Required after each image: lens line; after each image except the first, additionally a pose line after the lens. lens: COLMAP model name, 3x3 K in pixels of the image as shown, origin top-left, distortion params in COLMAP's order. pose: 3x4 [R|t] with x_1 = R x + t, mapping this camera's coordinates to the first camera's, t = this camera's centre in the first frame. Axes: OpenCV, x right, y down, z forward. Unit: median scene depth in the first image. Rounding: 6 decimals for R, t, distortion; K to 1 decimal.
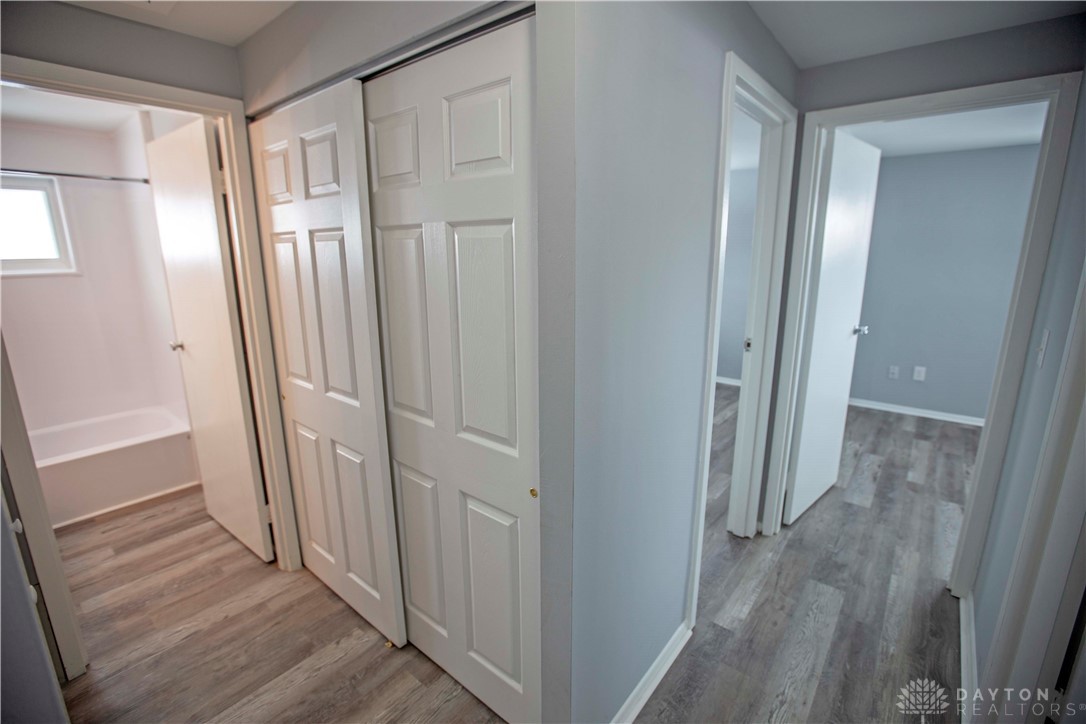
lens RADIAL K [[499.6, 0, 541.6], [0, 499.6, 365.3], [0, 0, 1]] dist [-0.020827, -0.000017]
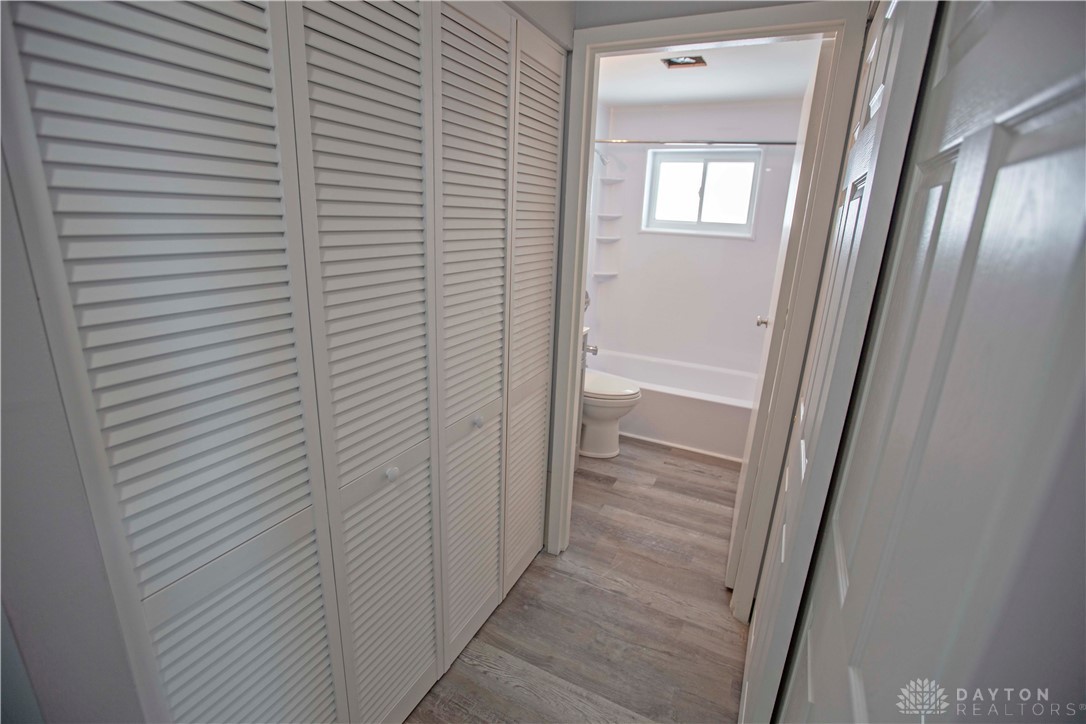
lens RADIAL K [[499.6, 0, 539.7], [0, 499.6, 353.8], [0, 0, 1]] dist [-0.020827, -0.000017]
pose [[0.213581, 0.279863, -0.935981, 0.063848], [-0.259750, 0.939870, 0.221753, -0.083415], [0.941761, 0.195758, 0.273433, 0.371646]]
